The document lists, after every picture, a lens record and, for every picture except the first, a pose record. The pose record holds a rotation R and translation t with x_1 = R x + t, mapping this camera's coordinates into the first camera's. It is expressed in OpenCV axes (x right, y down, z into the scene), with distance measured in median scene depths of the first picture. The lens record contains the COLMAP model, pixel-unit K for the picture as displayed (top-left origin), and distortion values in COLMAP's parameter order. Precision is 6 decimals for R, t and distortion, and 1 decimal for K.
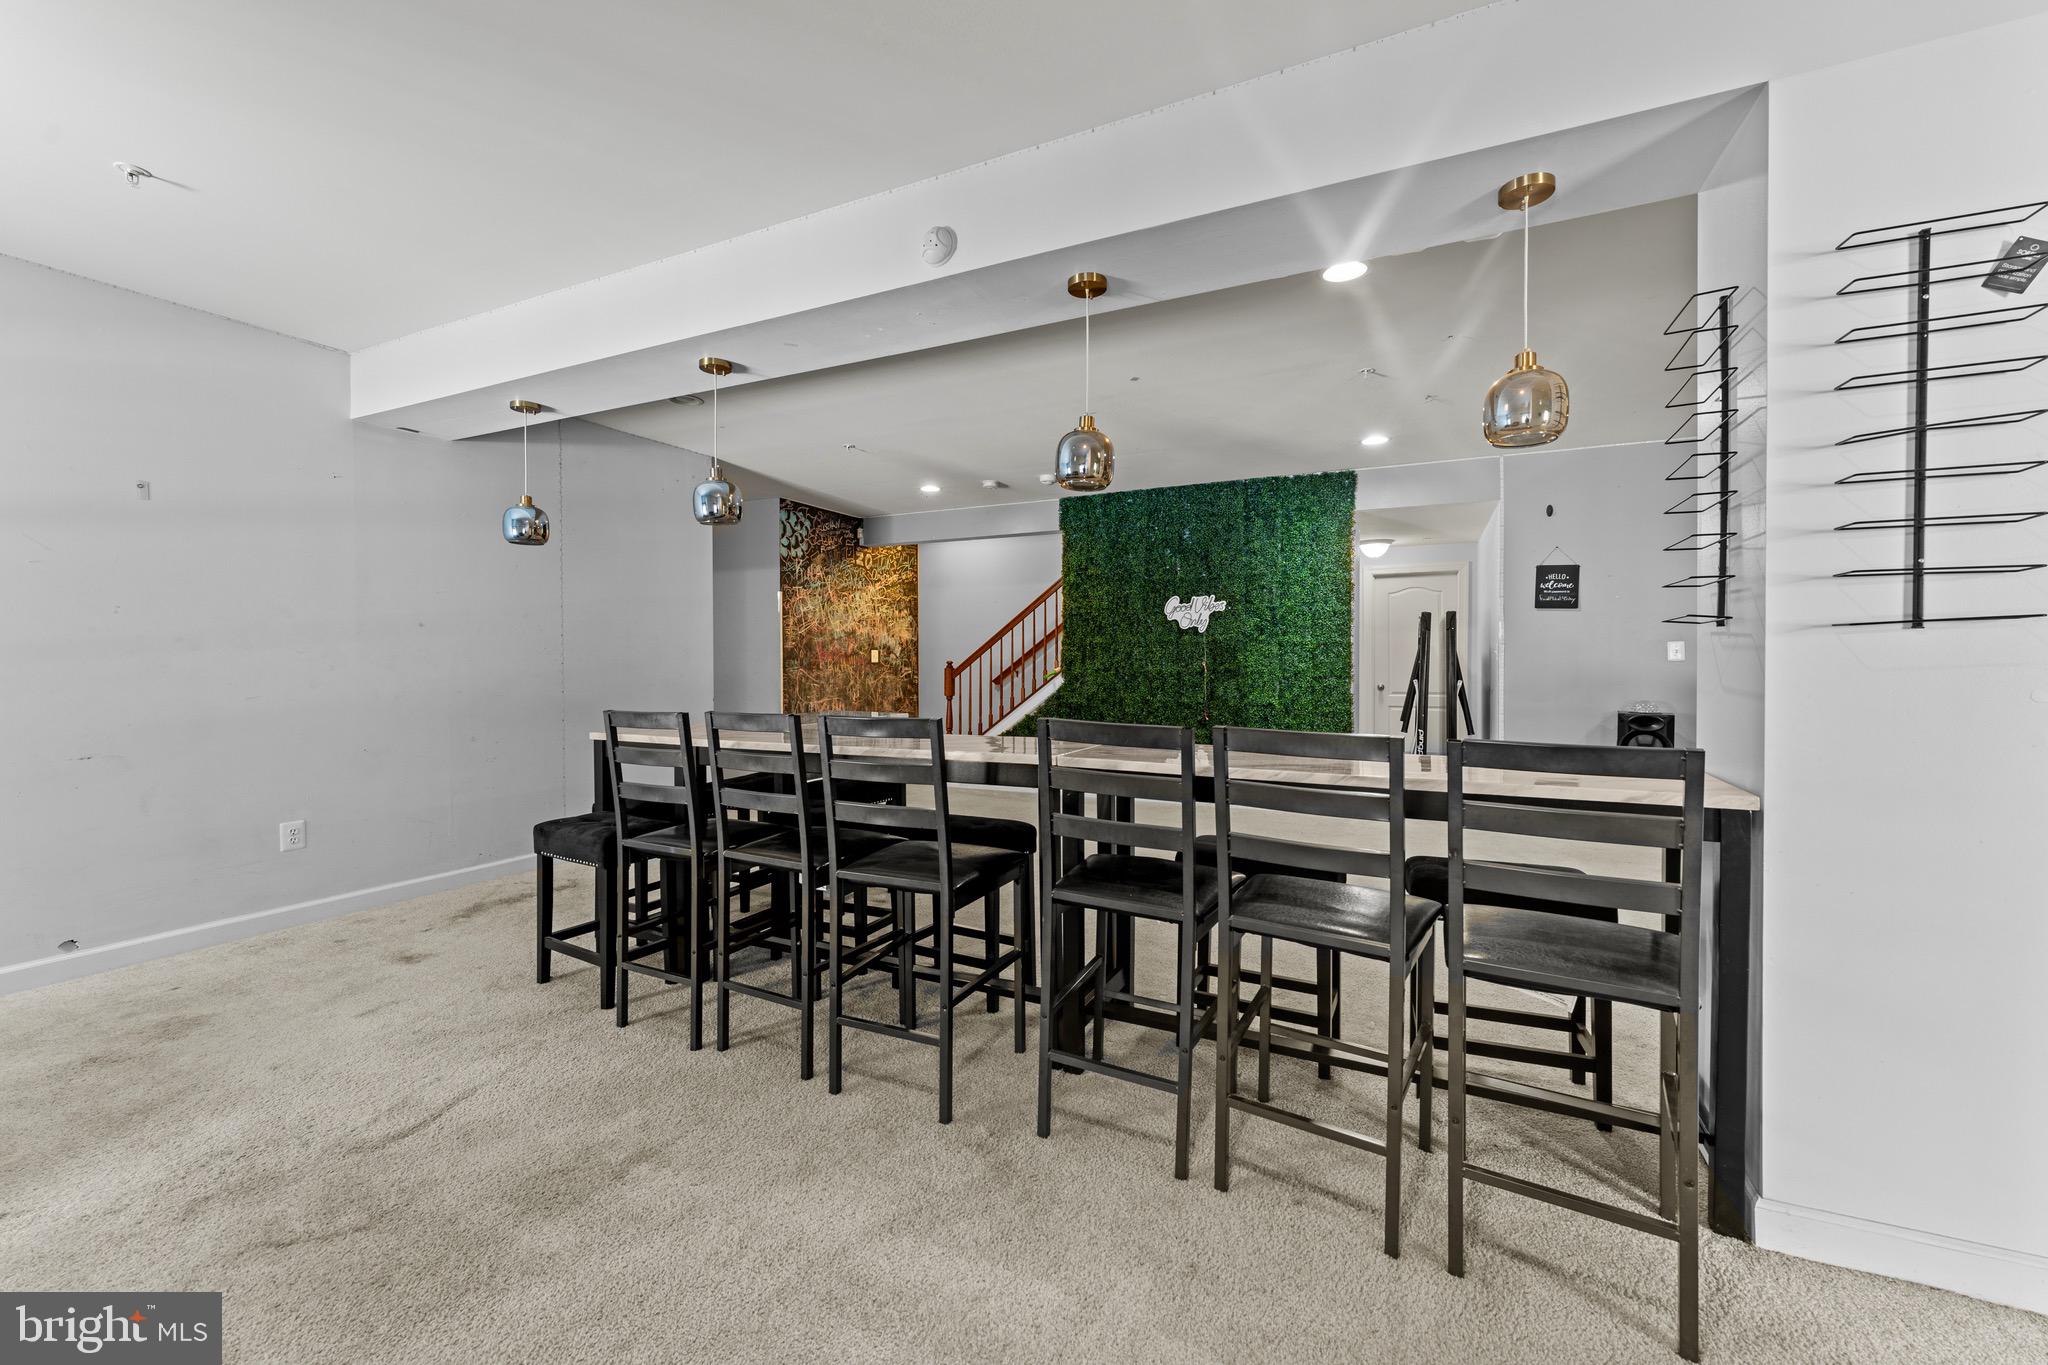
lens RADIAL K [[806.1, 0, 1033.1], [0, 806.1, 674.7], [0, 0, 1]] dist [0.000691, 0.000046]
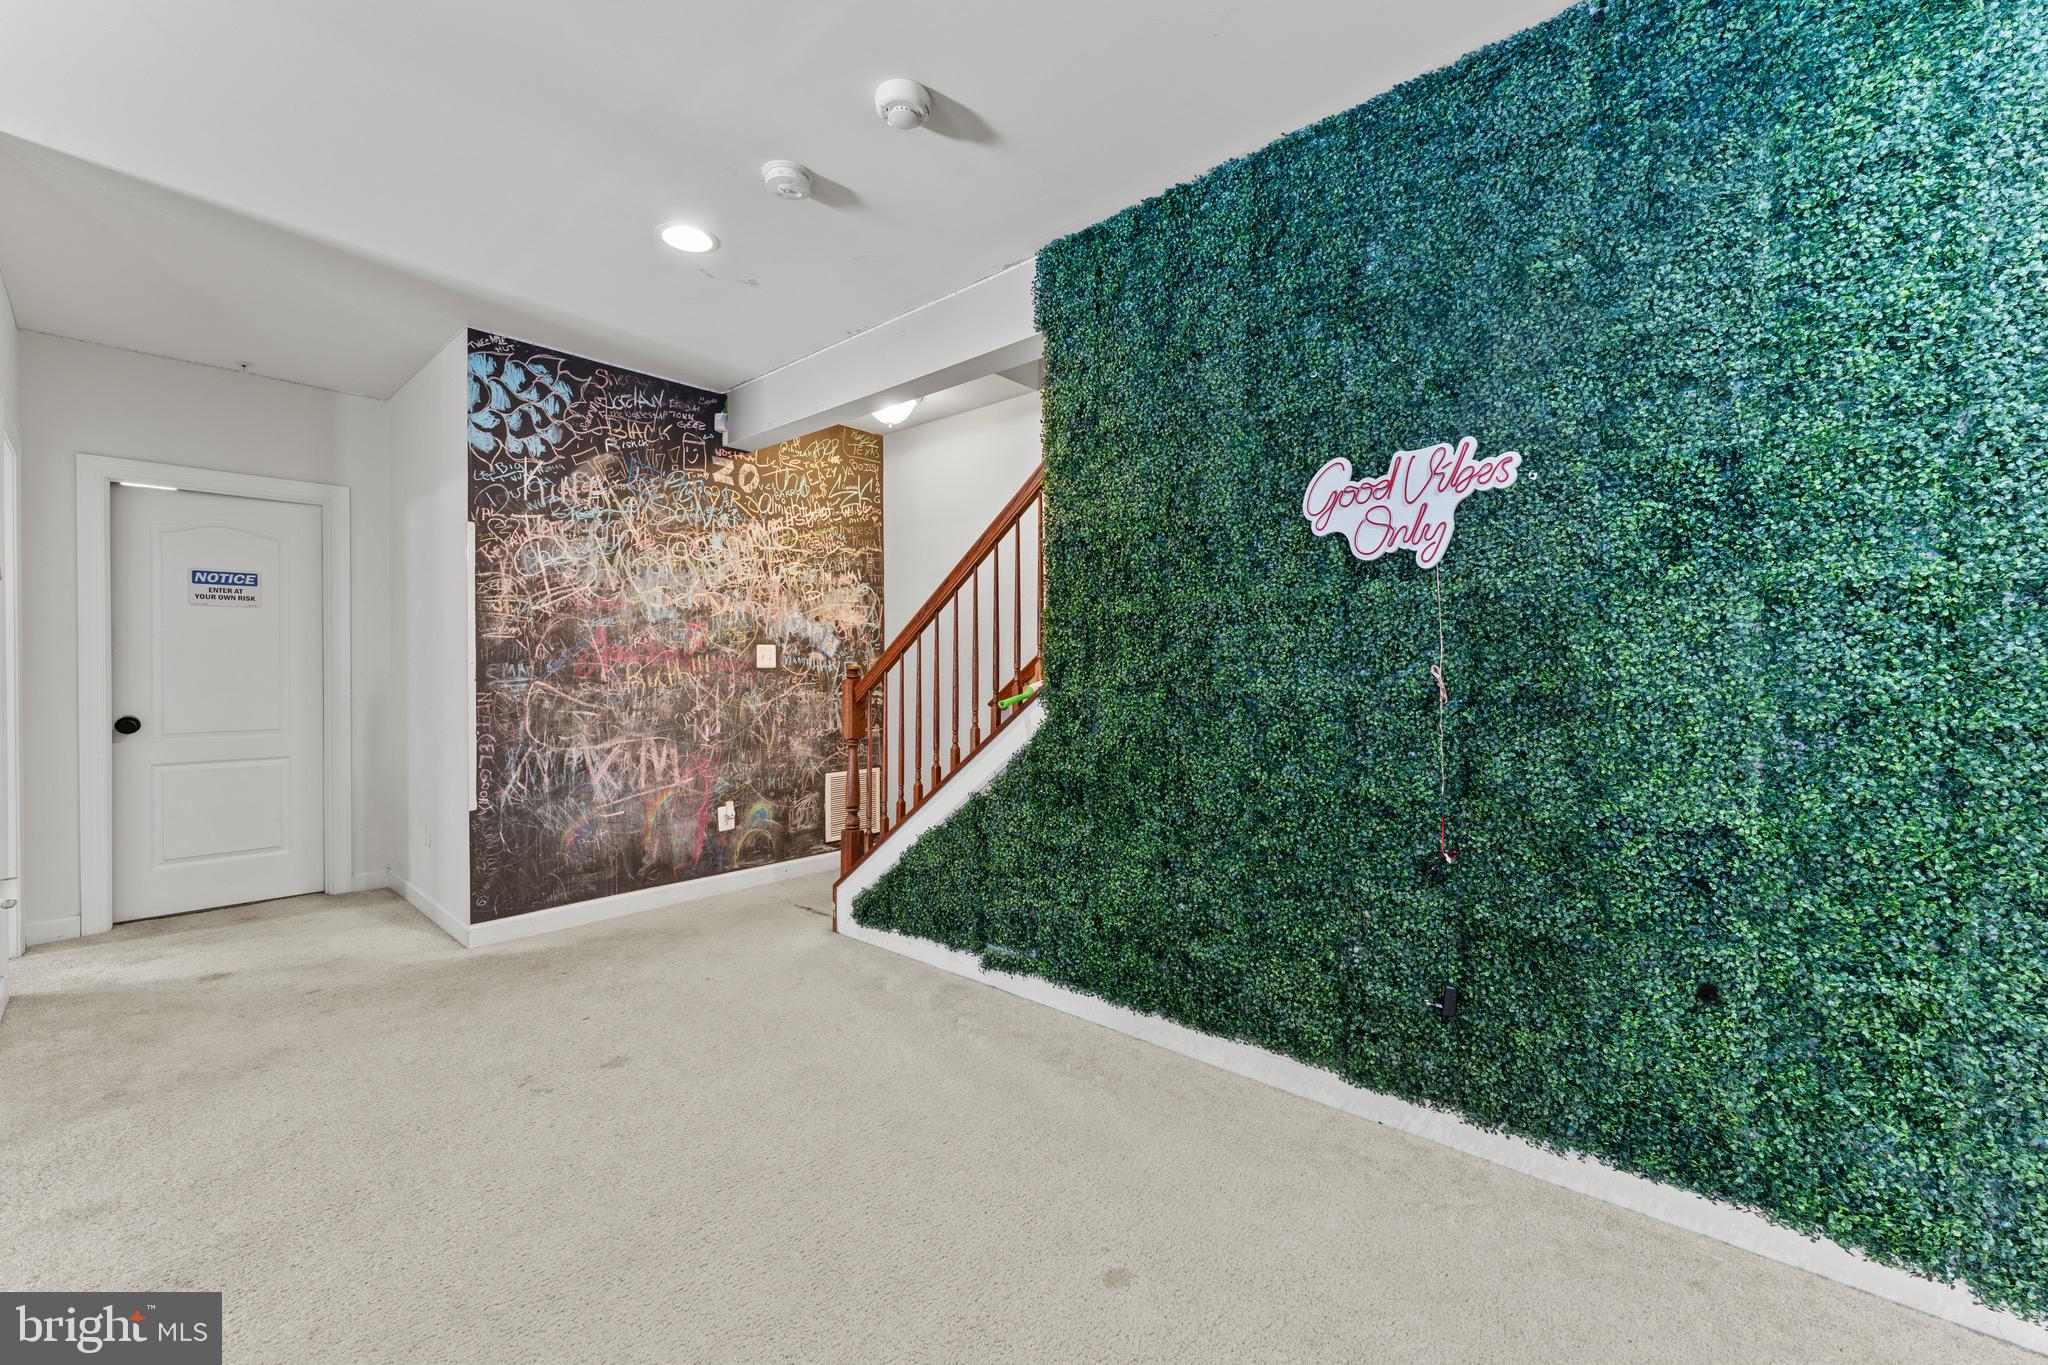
lens RADIAL K [[817.6, 0, 1019.5], [0, 817.6, 670.4], [0, 0, 1]] dist [-0.000164, 0.000255]
pose [[0.958787, -0.001150, -0.284124, 0.139056], [-0.001490, 0.999958, -0.009077, -0.010478], [0.284122, 0.009126, 0.958745, 0.618190]]
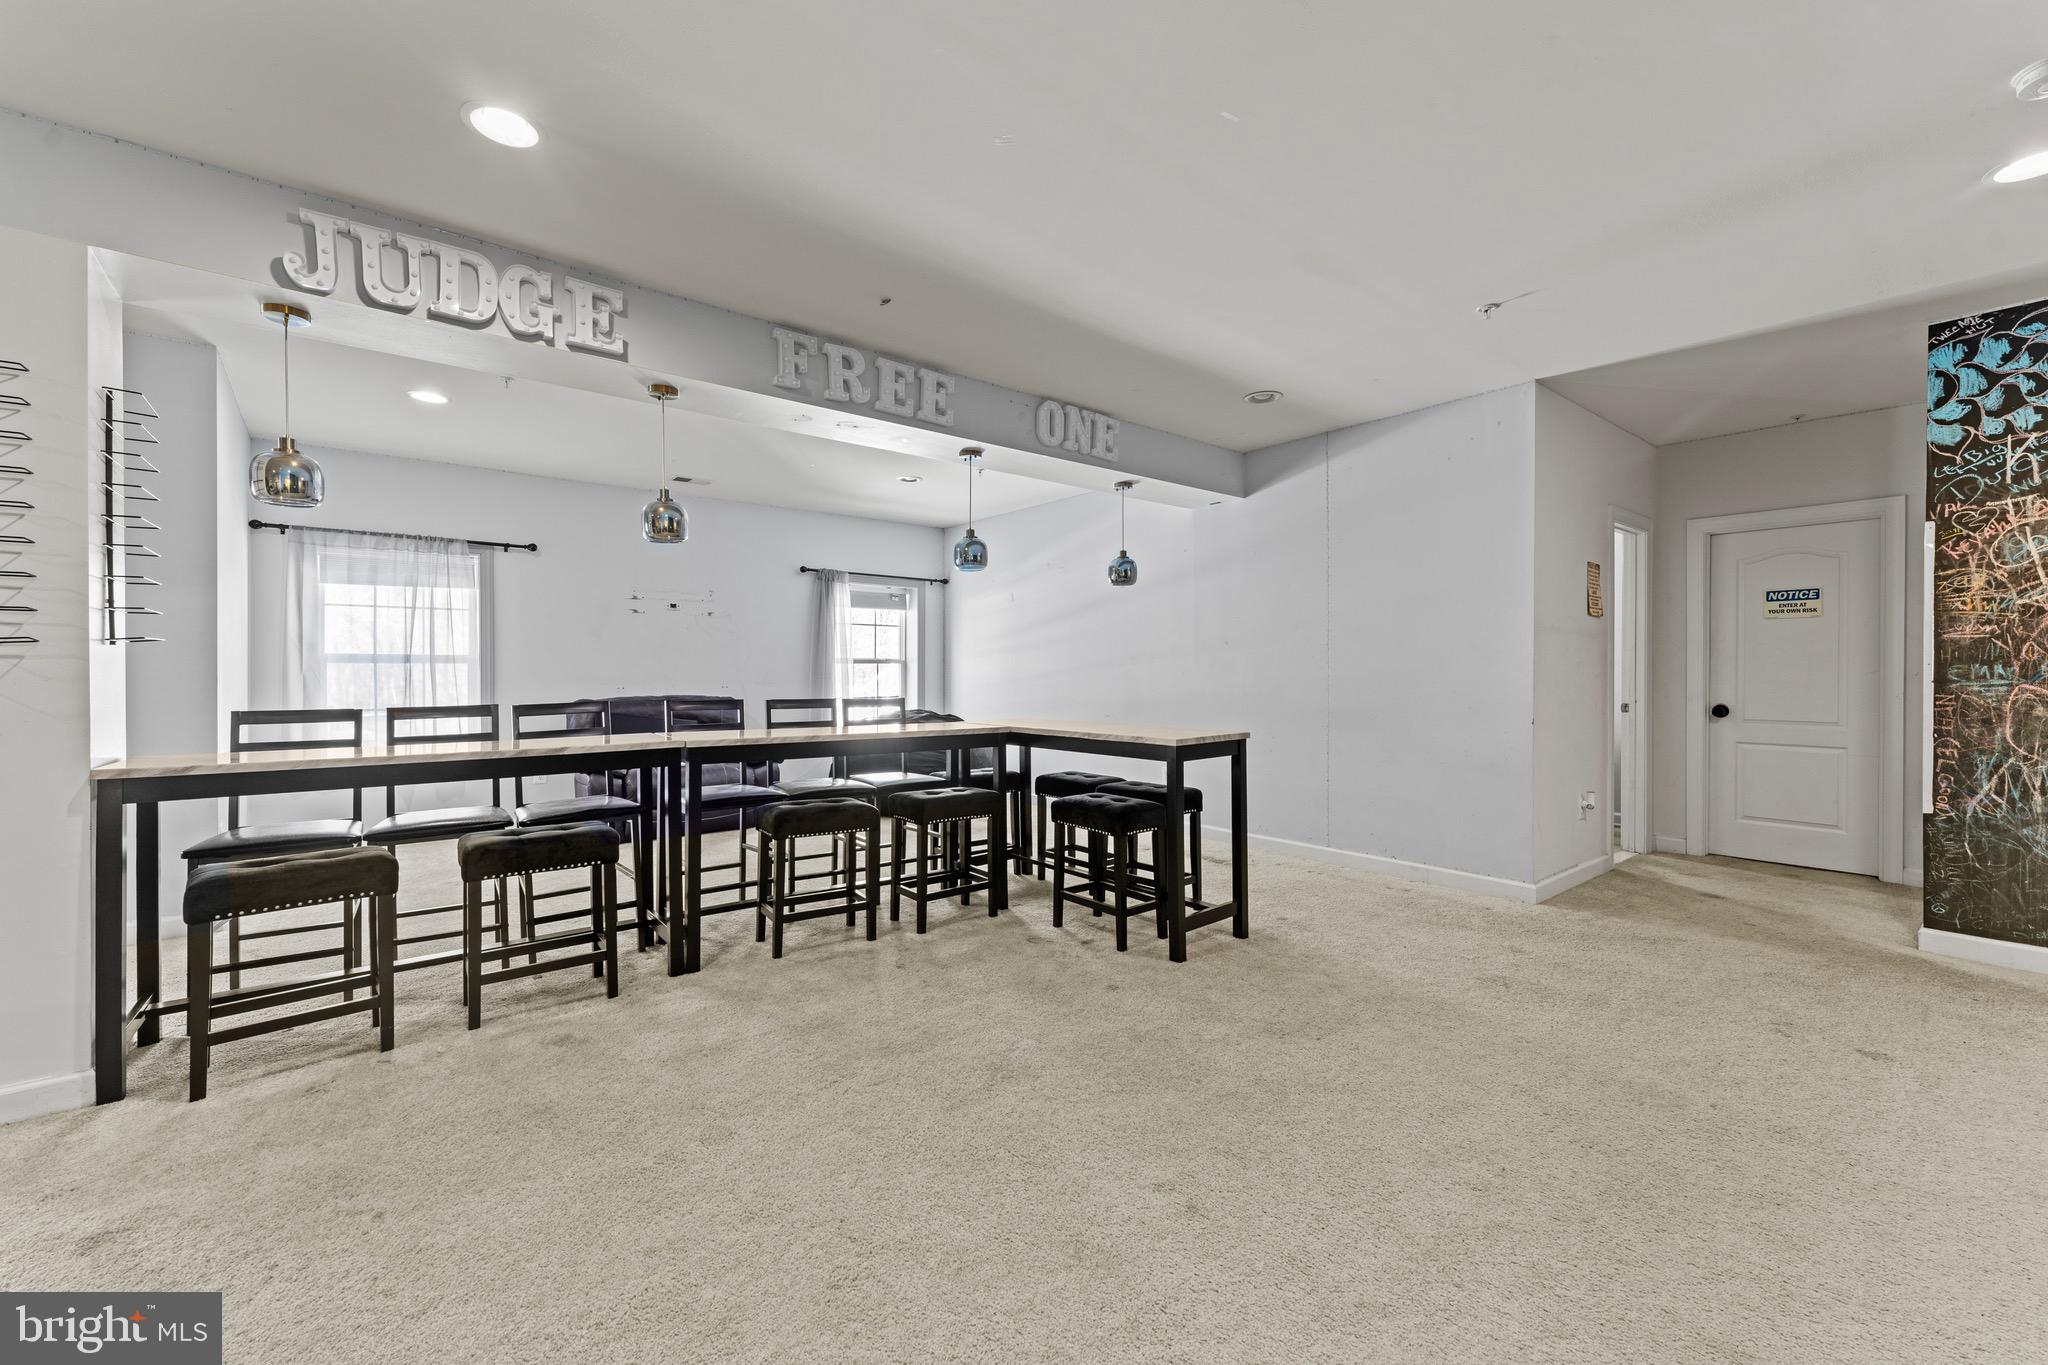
lens RADIAL K [[817.6, 0, 1019.5], [0, 817.6, 670.4], [0, 0, 1]] dist [-0.000164, 0.000255]
pose [[-0.438051, 0.001590, -0.898949, 0.353331], [-0.012391, 0.999893, 0.007807, -0.012325], [0.898865, 0.014559, -0.437985, 0.721001]]
